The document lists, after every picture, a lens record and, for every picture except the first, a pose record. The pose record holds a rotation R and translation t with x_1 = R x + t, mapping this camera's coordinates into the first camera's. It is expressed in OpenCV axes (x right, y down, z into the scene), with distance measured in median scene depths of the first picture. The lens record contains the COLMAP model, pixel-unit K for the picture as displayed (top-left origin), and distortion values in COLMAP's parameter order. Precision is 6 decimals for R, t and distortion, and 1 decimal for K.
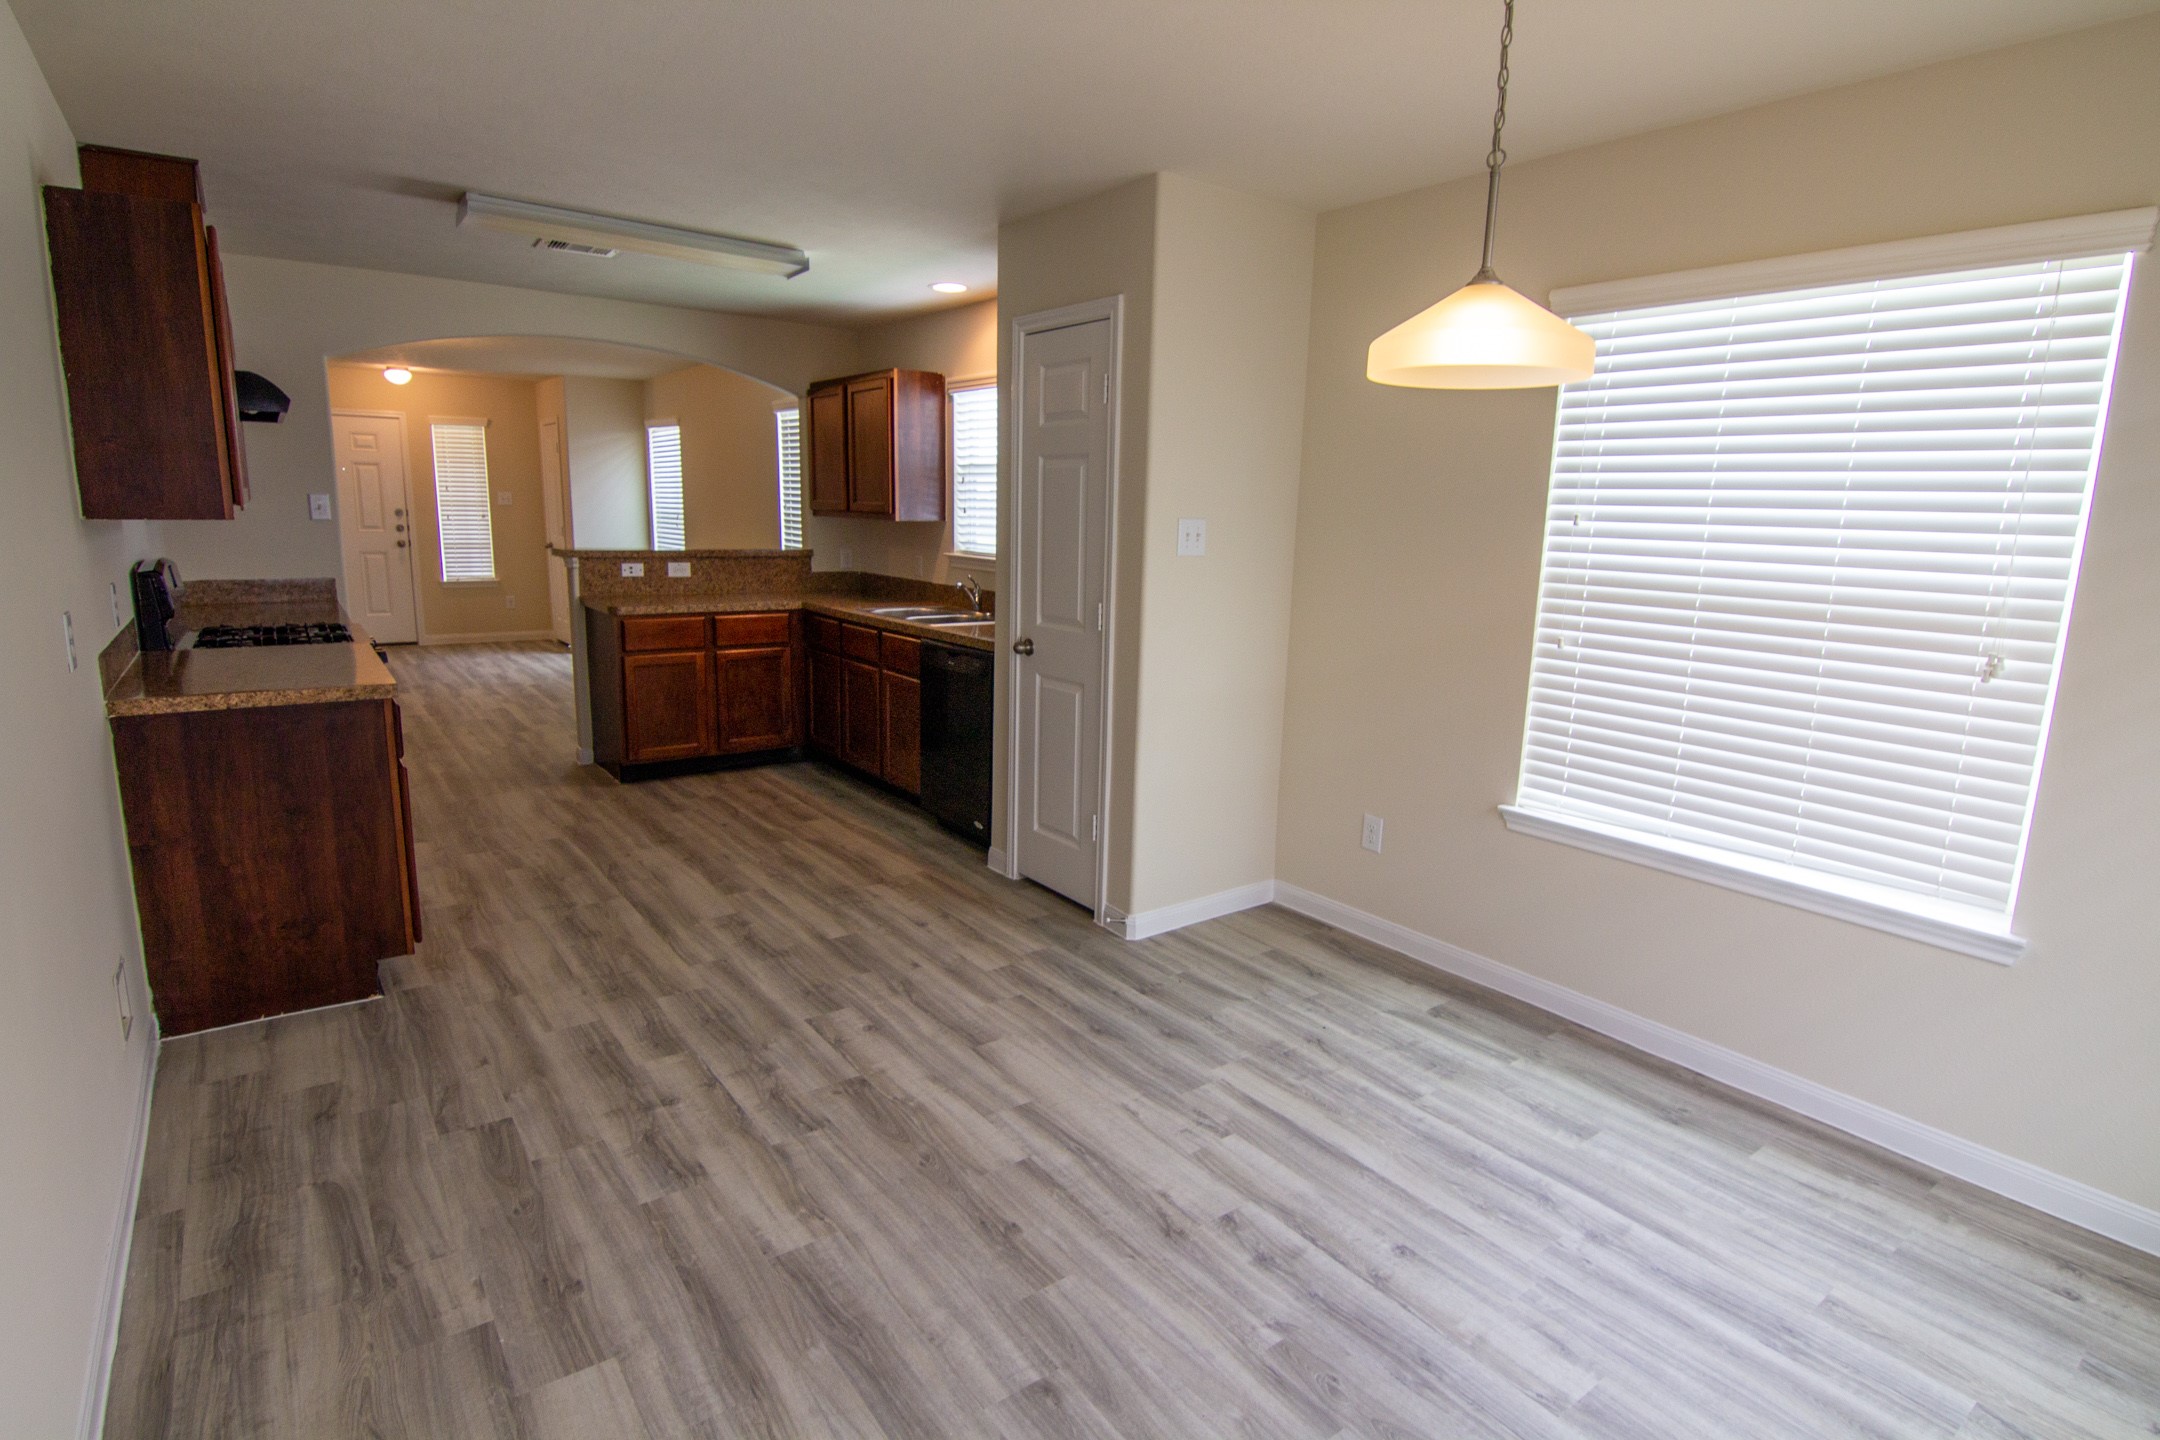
lens RADIAL K [[1126.3, 0, 1077.4], [0, 1126.3, 720.9], [0, 0, 1]] dist [-0.005873, -0.010348]
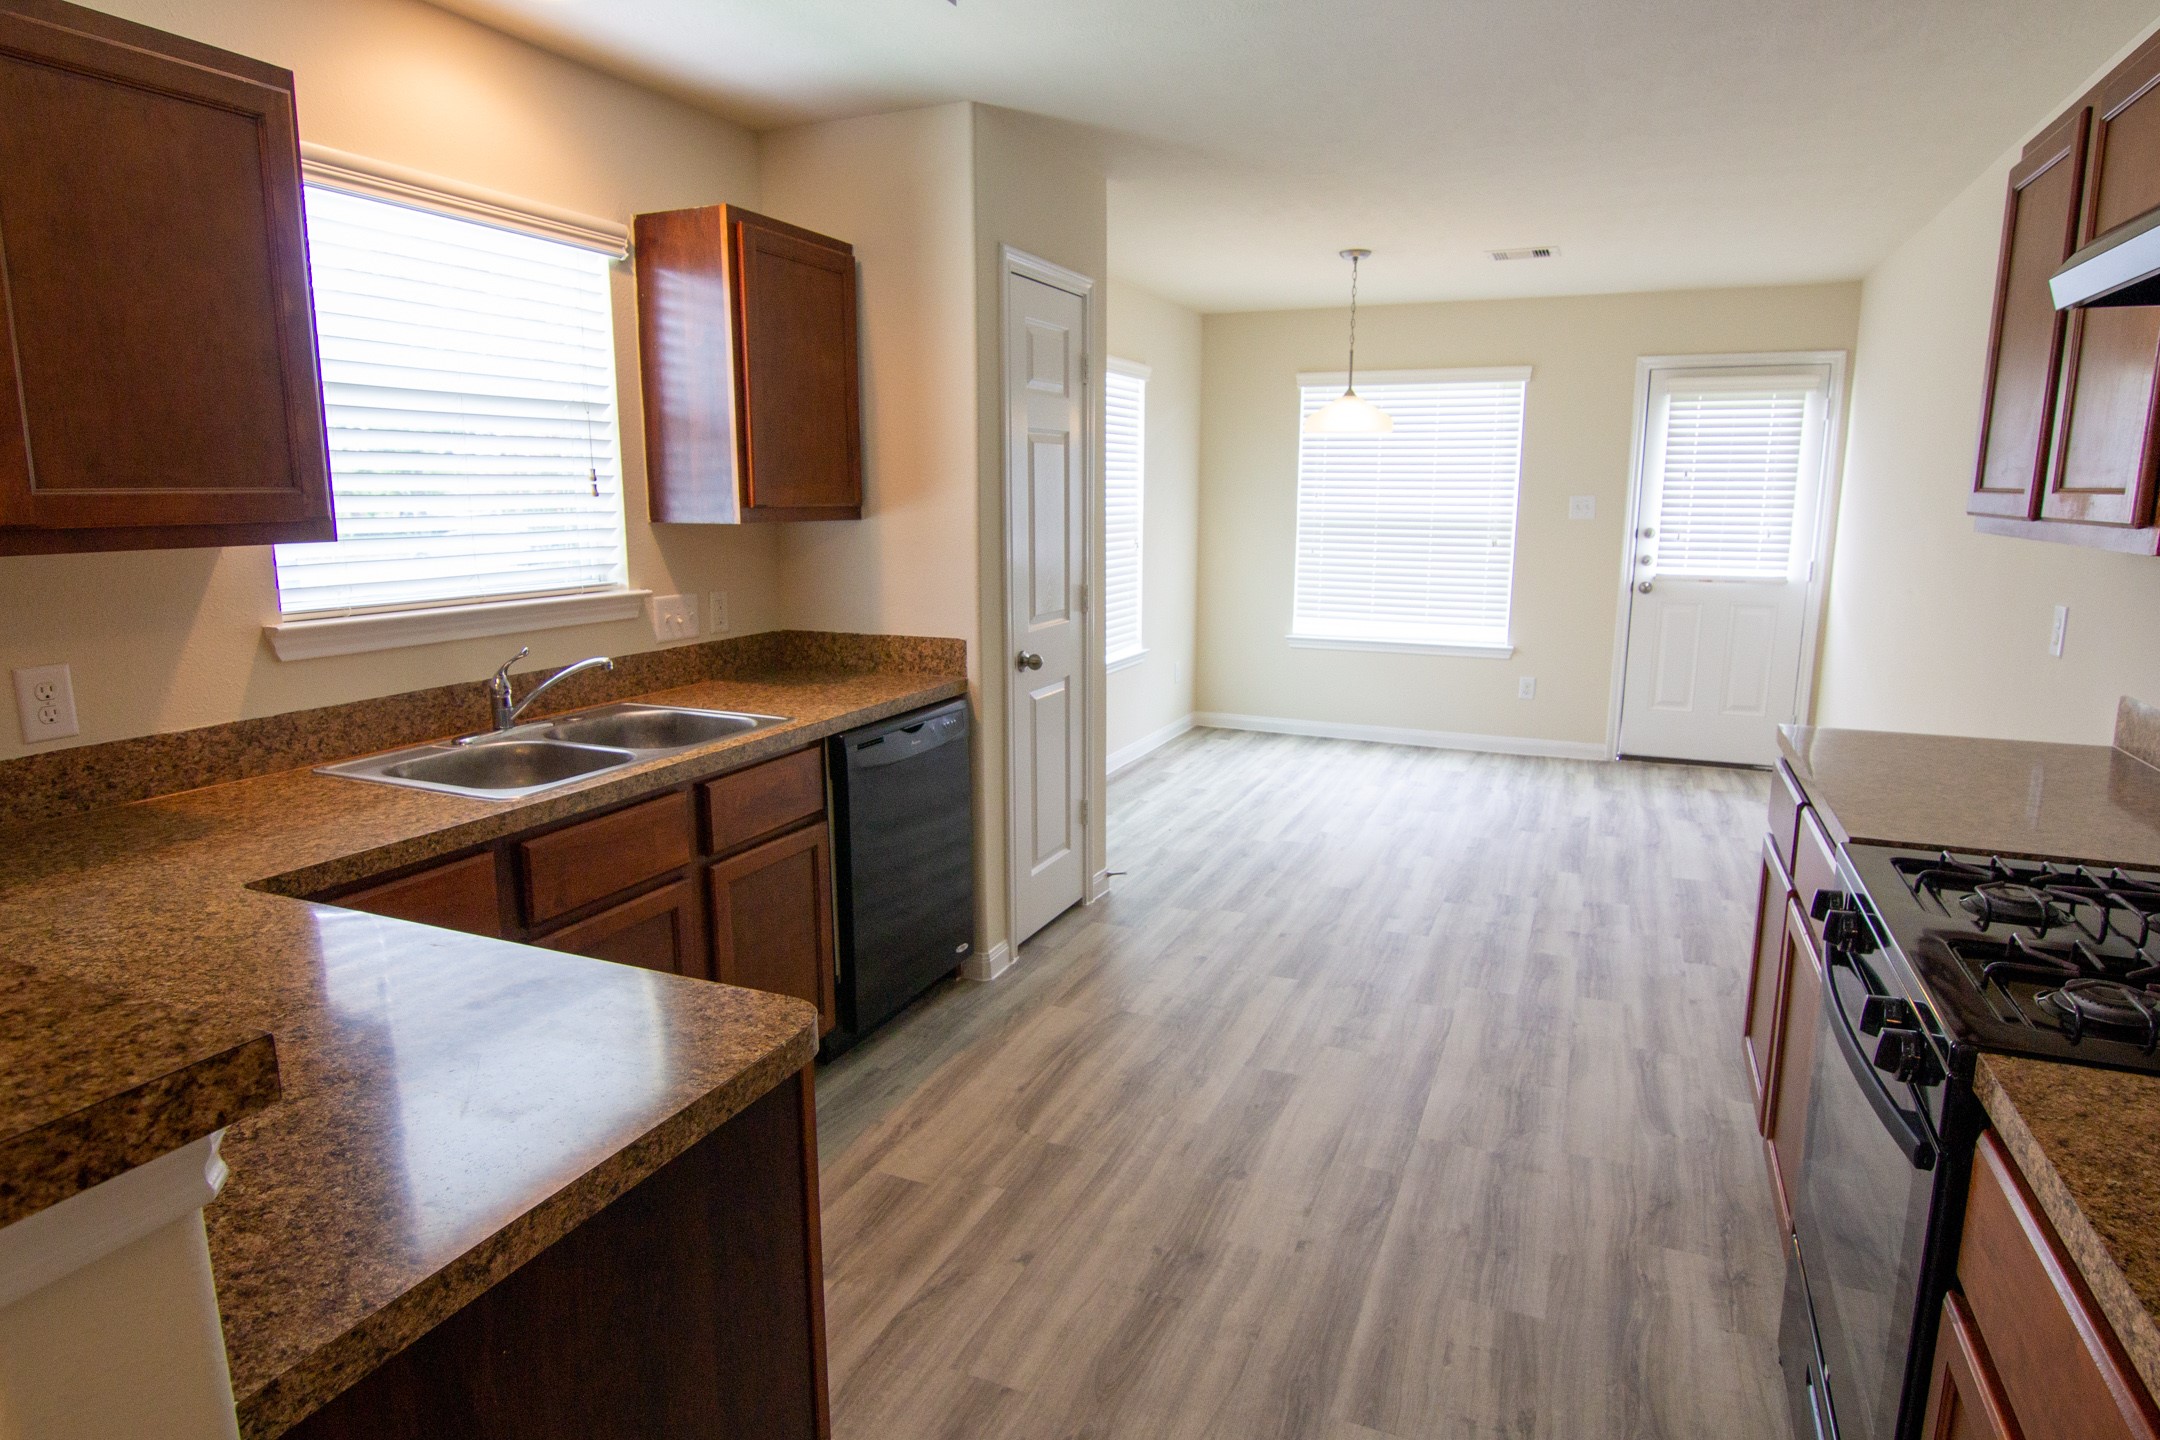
lens RADIAL K [[1219.4, 0, 1083.3], [0, 1219.4, 718.1], [0, 0, 1]] dist [-0.008913, -0.000898]
pose [[-0.509679, -0.185330, 0.840167, -1.001757], [0.147377, 0.943284, 0.297481, -0.350599], [-0.847648, 0.275441, -0.453459, 1.680184]]
